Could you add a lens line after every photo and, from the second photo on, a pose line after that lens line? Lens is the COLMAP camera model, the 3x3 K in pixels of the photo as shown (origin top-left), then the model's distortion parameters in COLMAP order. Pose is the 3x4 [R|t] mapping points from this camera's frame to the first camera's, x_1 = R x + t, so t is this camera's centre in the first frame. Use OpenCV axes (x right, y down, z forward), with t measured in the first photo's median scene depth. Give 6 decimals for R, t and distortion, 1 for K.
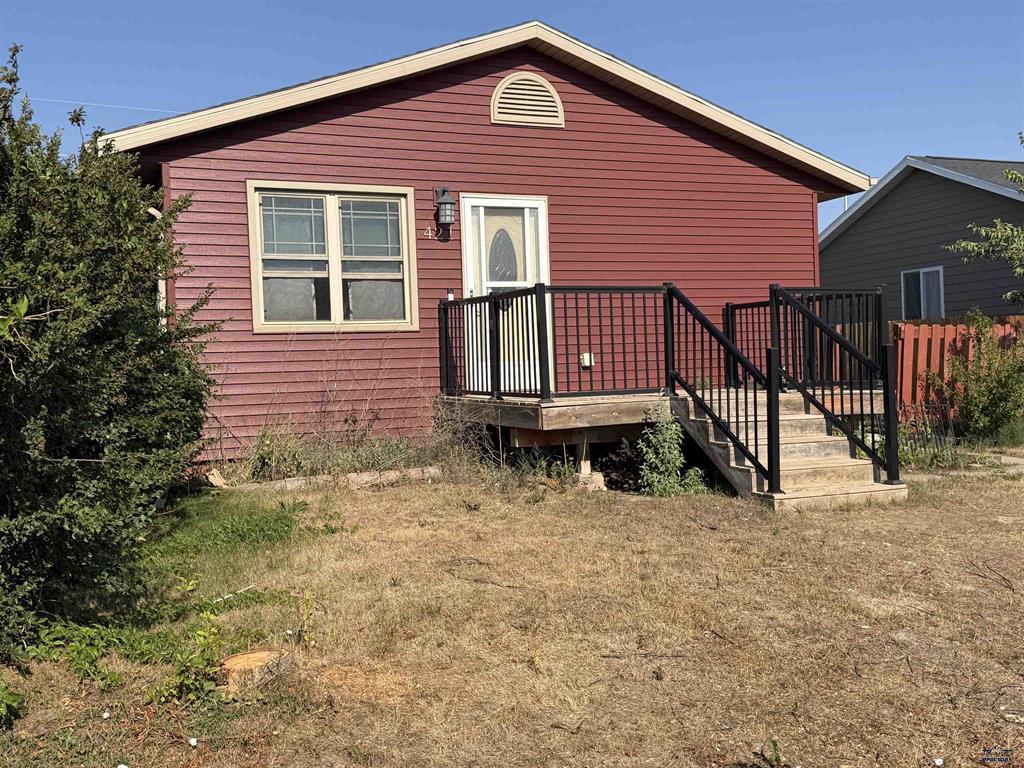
lens RADIAL K [[1092.4, 0, 513.0], [0, 1092.4, 387.0], [0, 0, 1]] dist [0.154074, 0.000000]
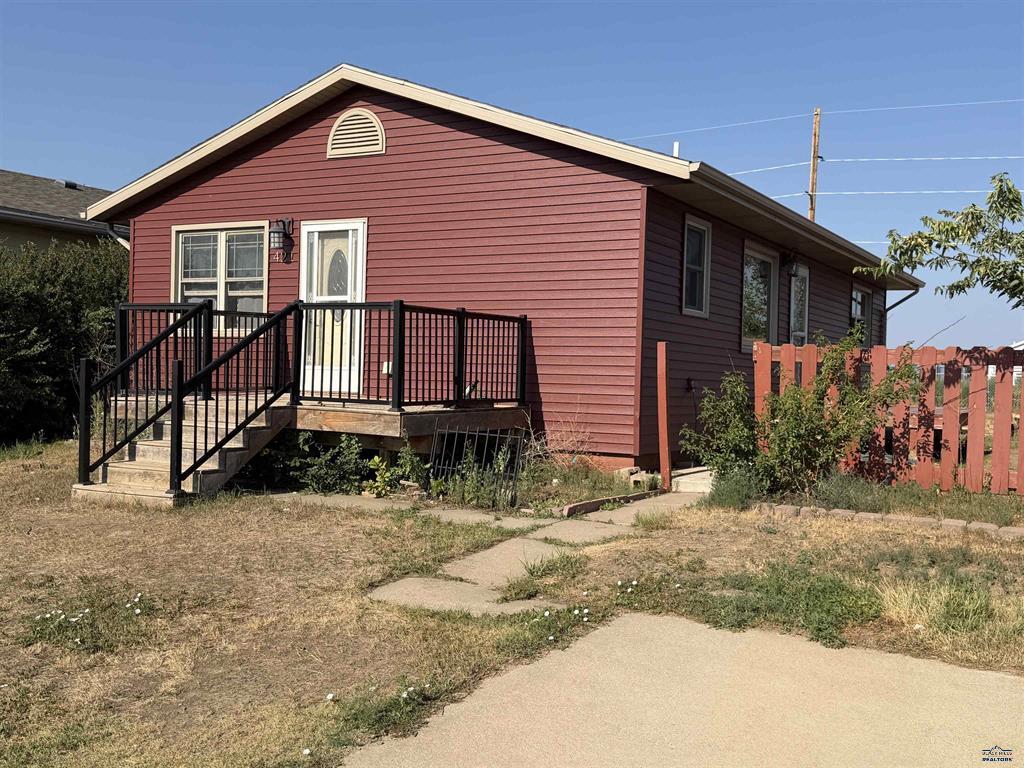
lens RADIAL K [[1092.4, 0, 511.4], [0, 1092.4, 381.8], [0, 0, 1]] dist [0.154074, 0.000000]
pose [[0.595021, 0.050566, -0.802118, 1.029659], [-0.054883, 0.998246, 0.022217, -0.043491], [0.801834, 0.030803, 0.596752, 0.475207]]
